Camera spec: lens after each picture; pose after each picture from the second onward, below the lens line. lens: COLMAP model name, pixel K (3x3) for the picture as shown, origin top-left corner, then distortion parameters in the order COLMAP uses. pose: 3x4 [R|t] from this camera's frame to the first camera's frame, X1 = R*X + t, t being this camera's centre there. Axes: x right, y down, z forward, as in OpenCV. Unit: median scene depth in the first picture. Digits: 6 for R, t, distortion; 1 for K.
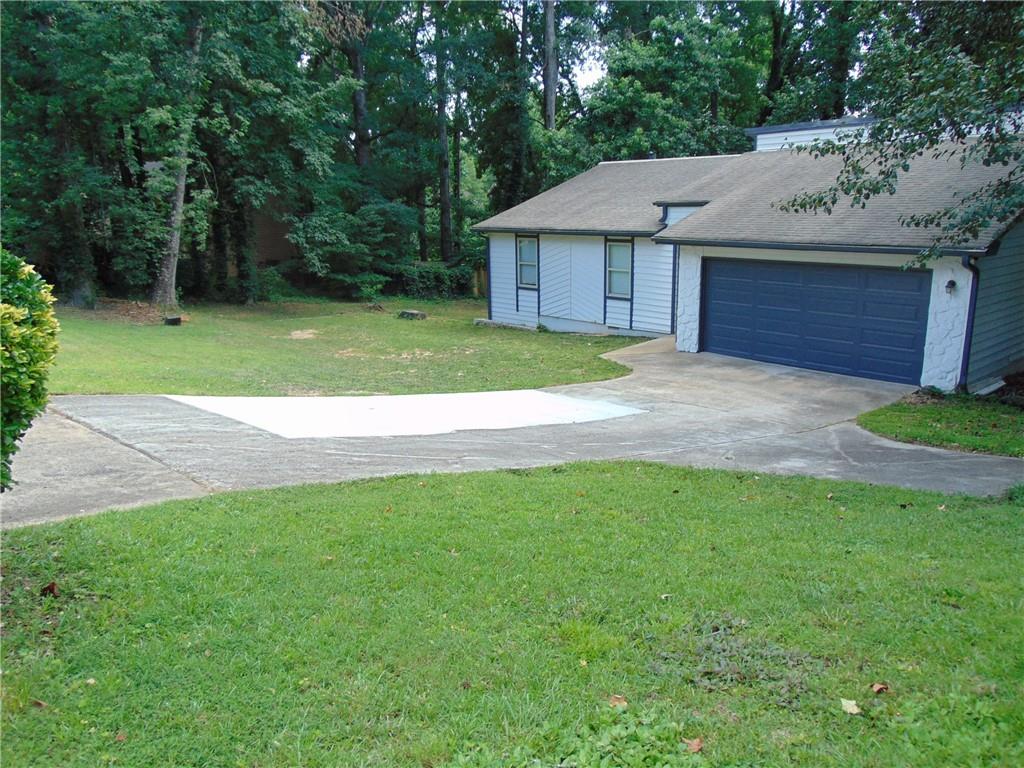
lens RADIAL K [[751.6, 0, 512.0], [0, 751.6, 384.0], [0, 0, 1]] dist [-0.054299, 0.054087]
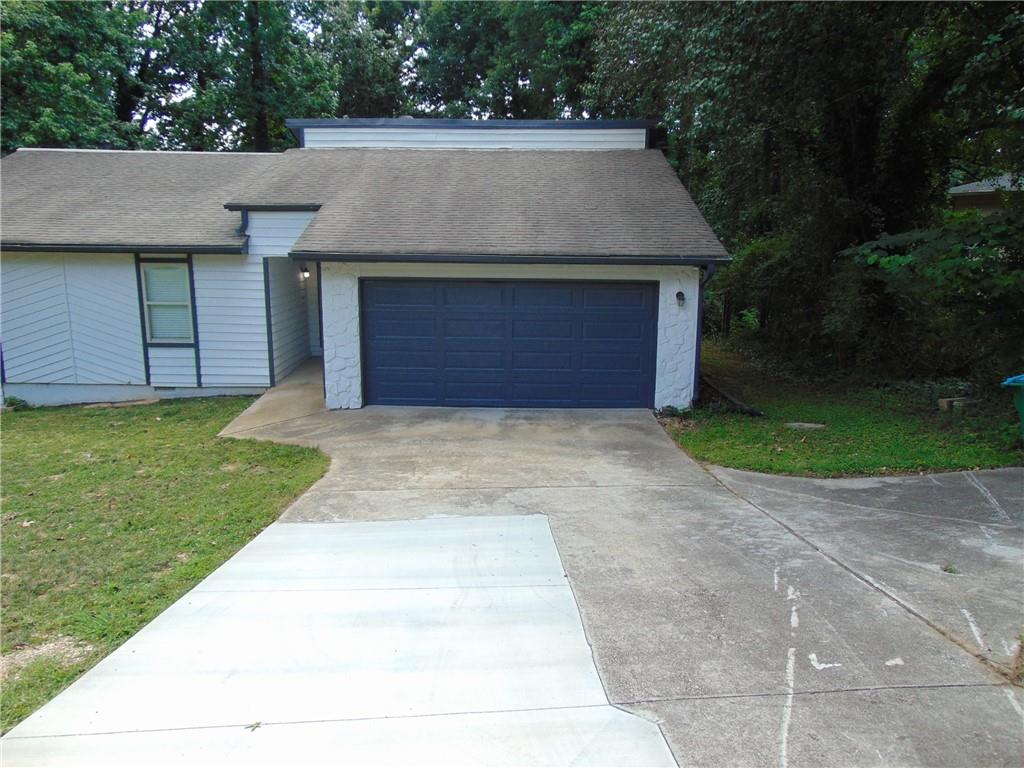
lens RADIAL K [[751.6, 0, 512.0], [0, 751.6, 384.0], [0, 0, 1]] dist [-0.054299, 0.054087]
pose [[0.649064, -0.130244, 0.749502, -0.205516], [0.153951, 0.987338, 0.038253, -0.070234], [-0.744994, 0.090558, 0.660896, 0.401212]]
